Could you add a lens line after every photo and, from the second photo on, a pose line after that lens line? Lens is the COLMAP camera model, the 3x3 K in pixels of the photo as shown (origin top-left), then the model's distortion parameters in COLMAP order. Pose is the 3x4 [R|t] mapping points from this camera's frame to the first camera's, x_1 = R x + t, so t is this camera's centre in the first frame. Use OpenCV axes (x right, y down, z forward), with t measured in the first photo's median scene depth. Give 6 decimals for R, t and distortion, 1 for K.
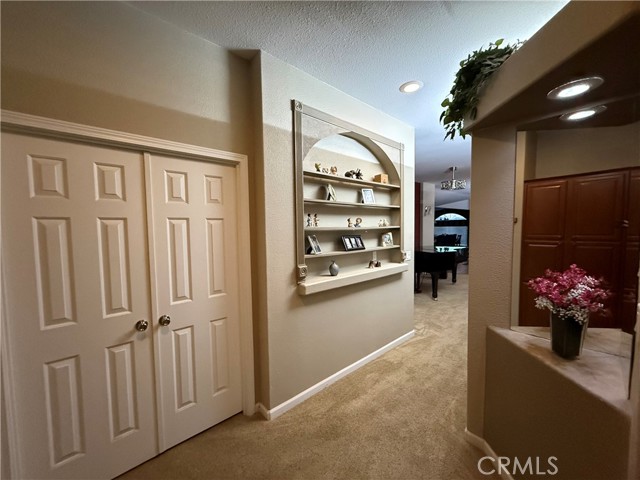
lens RADIAL K [[255.5, 0, 320.1], [0, 255.5, 240.0], [0, 0, 1]] dist [-0.001074, 0.000823]
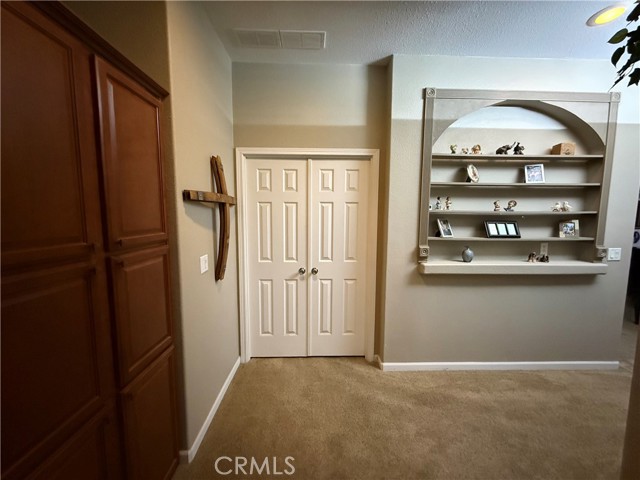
lens RADIAL K [[255.5, 0, 320.2], [0, 255.5, 240.2], [0, 0, 1]] dist [-0.001074, 0.000823]
pose [[0.757904, 0.077212, -0.647781, 0.268448], [-0.050400, 0.996934, 0.059861, 0.031741], [0.650417, -0.012721, 0.759471, -0.081103]]
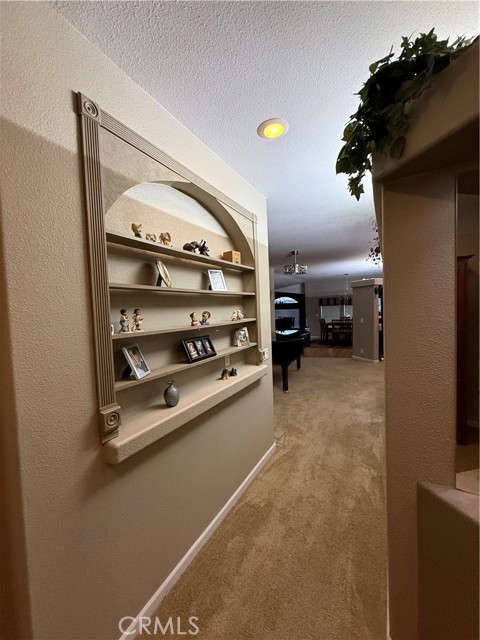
lens RADIAL K [[255.5, 0, 241.2], [0, 255.5, 319.3], [0, 0, 1]] dist [-0.001074, 0.000823]
pose [[0.947960, -0.035215, 0.316436, 0.026398], [0.040189, 0.999150, -0.009202, -0.064463], [-0.315843, 0.021440, 0.948569, 0.371553]]
